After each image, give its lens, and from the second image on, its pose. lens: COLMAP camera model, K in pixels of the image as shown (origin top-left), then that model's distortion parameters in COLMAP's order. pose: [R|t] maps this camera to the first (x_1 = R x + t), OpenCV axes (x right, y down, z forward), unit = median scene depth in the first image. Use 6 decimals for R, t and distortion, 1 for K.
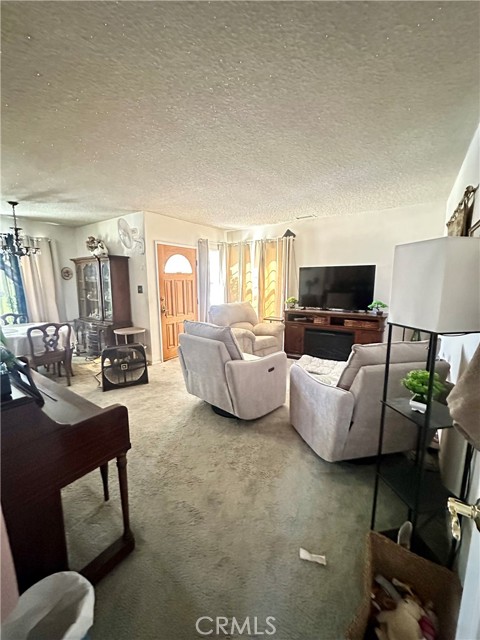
lens RADIAL K [[254.2, 0, 239.1], [0, 254.2, 319.6], [0, 0, 1]] dist [-0.007026, 0.000062]
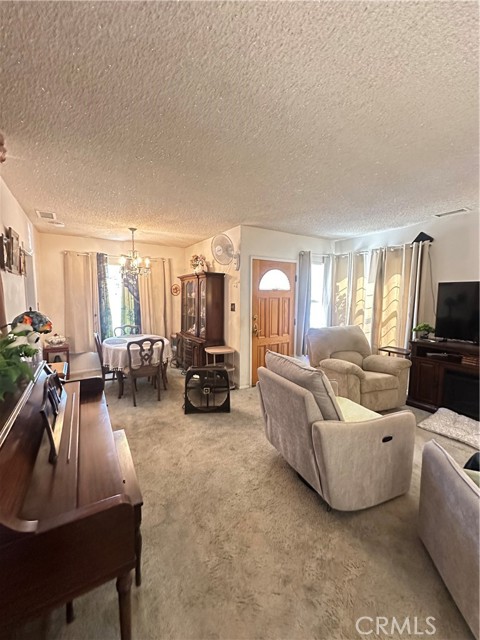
lens RADIAL K [[254.2, 0, 239.1], [0, 254.2, 319.6], [0, 0, 1]] dist [-0.007026, 0.000062]
pose [[0.915726, 0.048777, -0.398832, 0.012800], [-0.069920, 0.996804, -0.038630, -0.036695], [0.395674, 0.063261, 0.916210, 0.137564]]
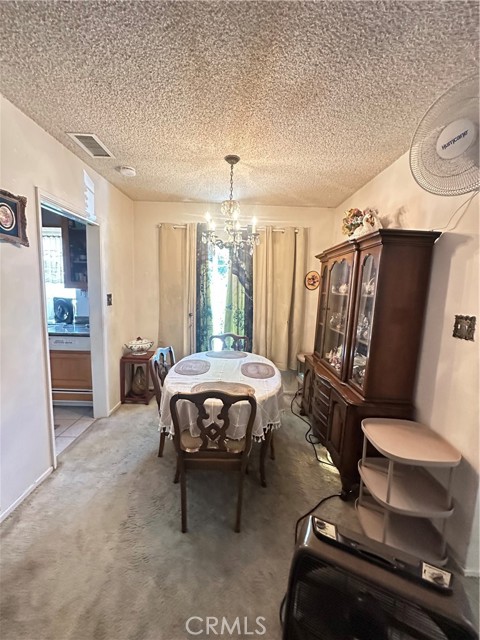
lens RADIAL K [[254.2, 0, 239.1], [0, 254.2, 319.6], [0, 0, 1]] dist [-0.007026, 0.000062]
pose [[0.563072, 0.126289, -0.816701, -0.284100], [-0.158230, 0.986446, 0.043446, -0.095557], [0.811119, 0.104763, 0.575423, 0.570396]]
